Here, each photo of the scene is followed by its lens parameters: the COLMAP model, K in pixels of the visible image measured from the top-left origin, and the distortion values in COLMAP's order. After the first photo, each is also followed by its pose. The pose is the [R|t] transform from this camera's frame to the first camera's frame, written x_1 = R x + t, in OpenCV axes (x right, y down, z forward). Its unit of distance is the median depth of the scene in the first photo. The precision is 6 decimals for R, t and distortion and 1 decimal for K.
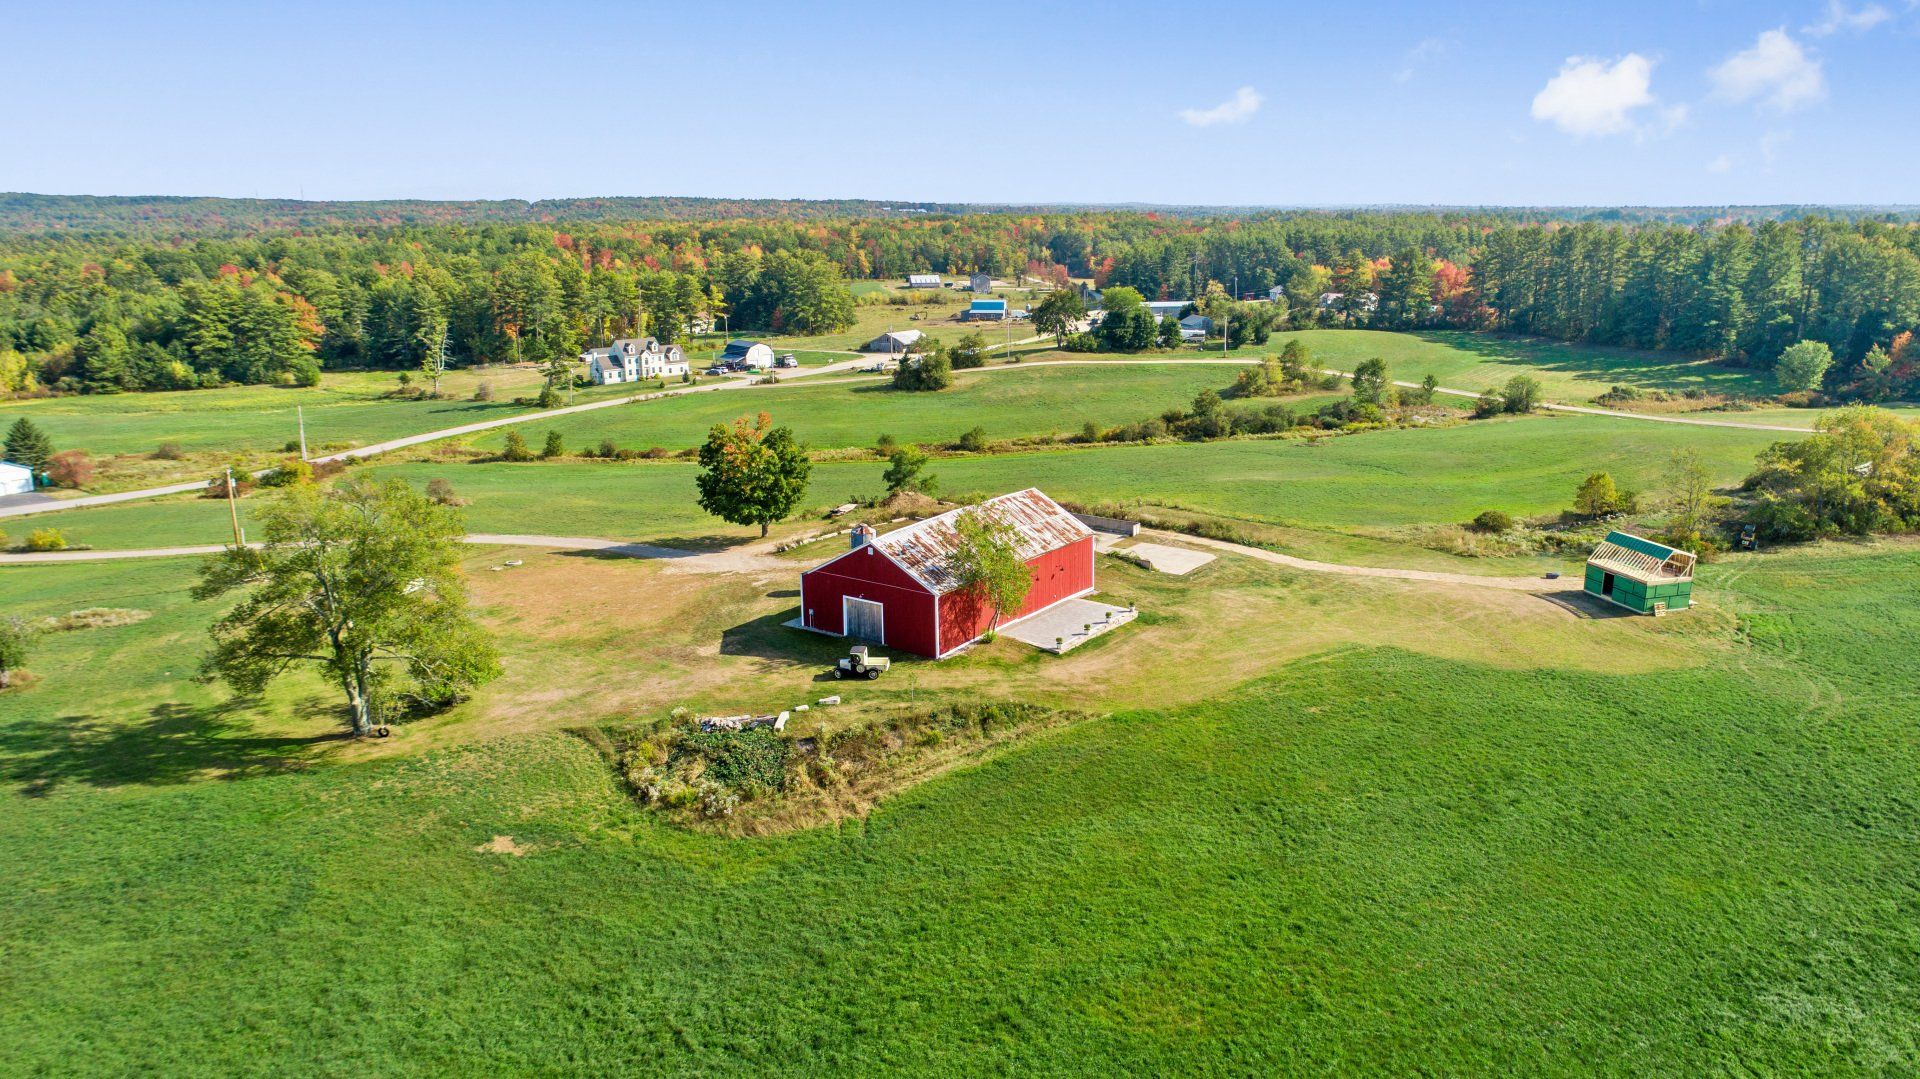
lens RADIAL K [[1284.3, 0, 943.3], [0, 1284.3, 548.9], [0, 0, 1]] dist [-0.012634, 0.006731]
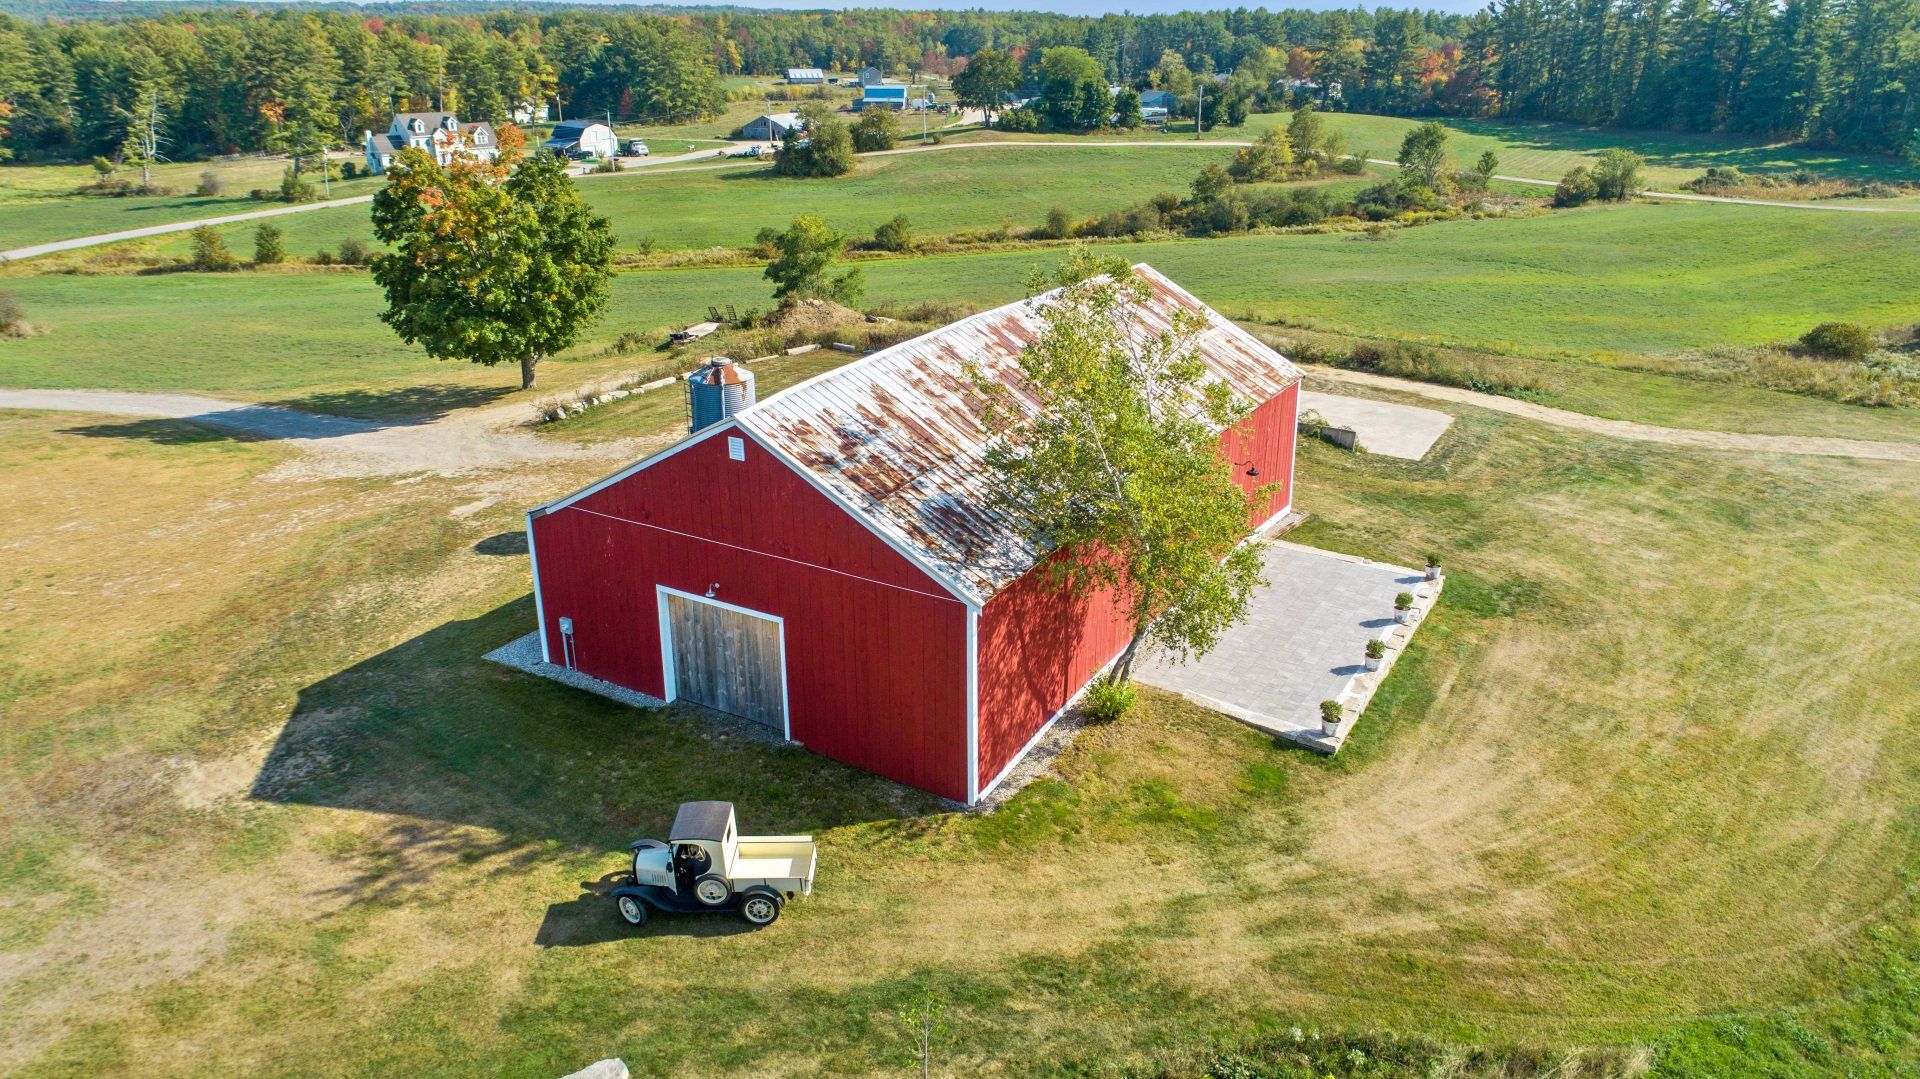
lens RADIAL K [[1284.3, 0, 948.0], [0, 1284.3, 546.7], [0, 0, 1]] dist [-0.012634, 0.006731]
pose [[0.995612, -0.025802, 0.089952, -0.013492], [0.014217, 0.991784, 0.127132, -0.004925], [-0.092493, -0.125295, 0.987799, 0.266665]]
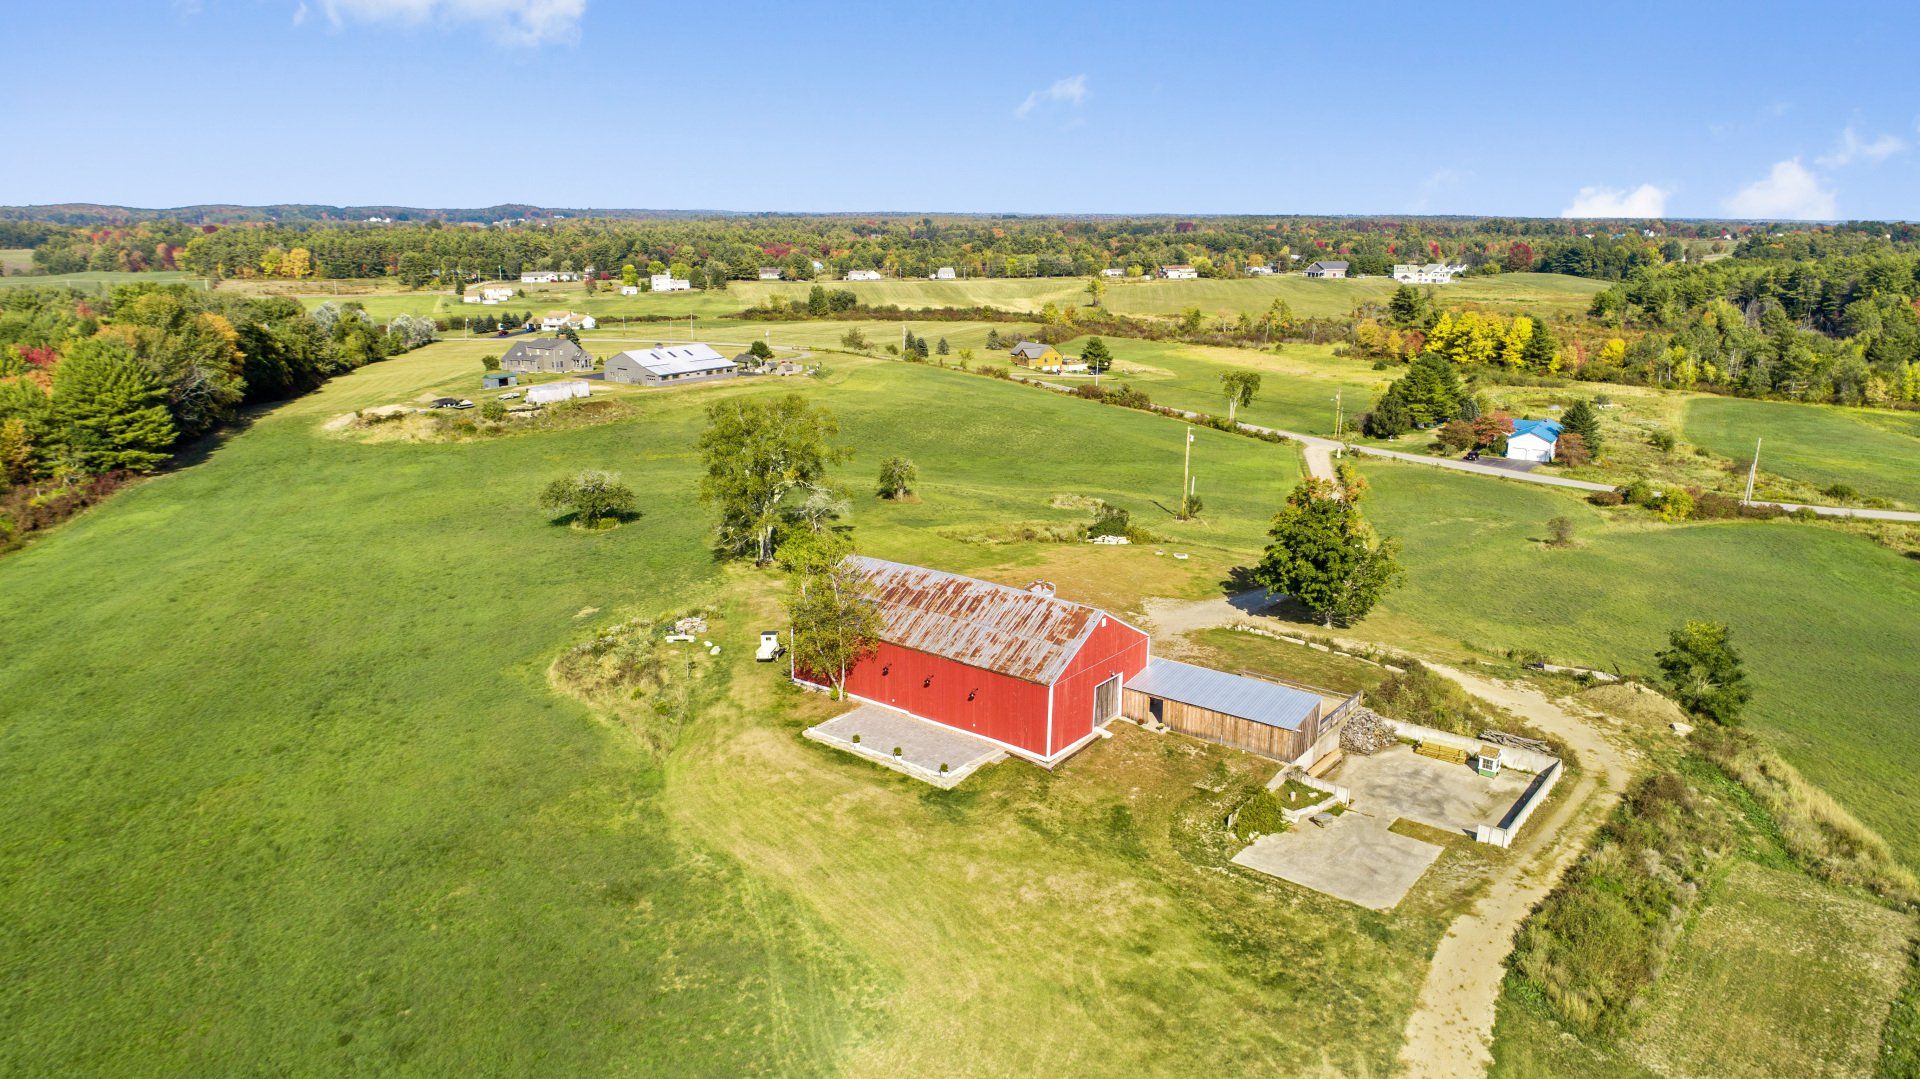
lens RADIAL K [[1284.3, 0, 971.2], [0, 1284.3, 526.4], [0, 0, 1]] dist [-0.012634, 0.006731]
pose [[-0.015664, 0.245033, -0.969388, 0.345217], [-0.263057, 0.934343, 0.240425, -0.111529], [0.964653, 0.258771, 0.049822, 0.395207]]
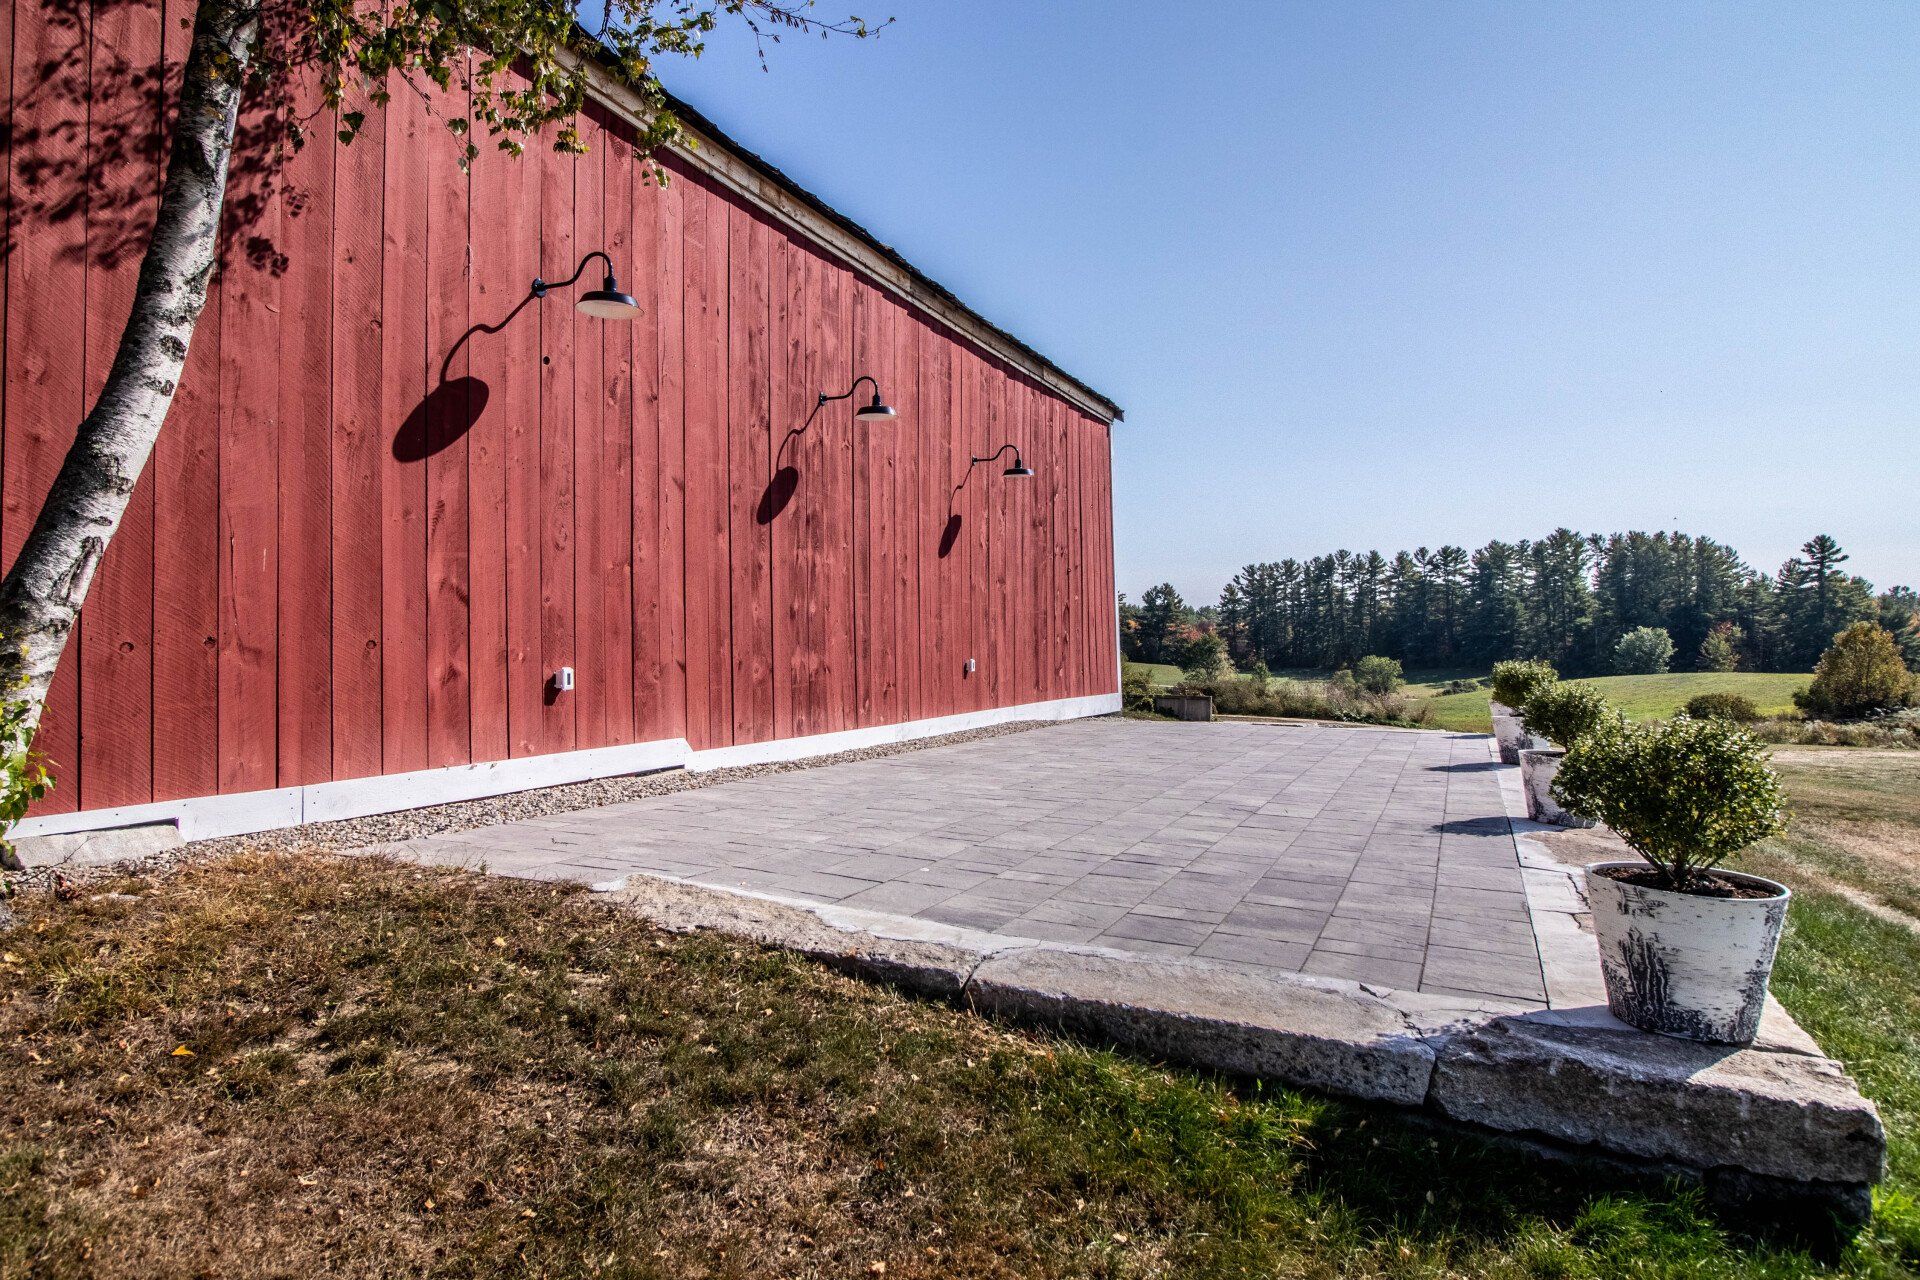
lens RADIAL K [[1133.9, 0, 933.0], [0, 1133.9, 627.0], [0, 0, 1]] dist [-0.003005, 0.001266]
pose [[0.977694, 0.008541, 0.209862, 0.023705], [0.049643, 0.961467, -0.270402, 0.028633], [-0.204085, 0.274788, 0.939596, 0.374218]]
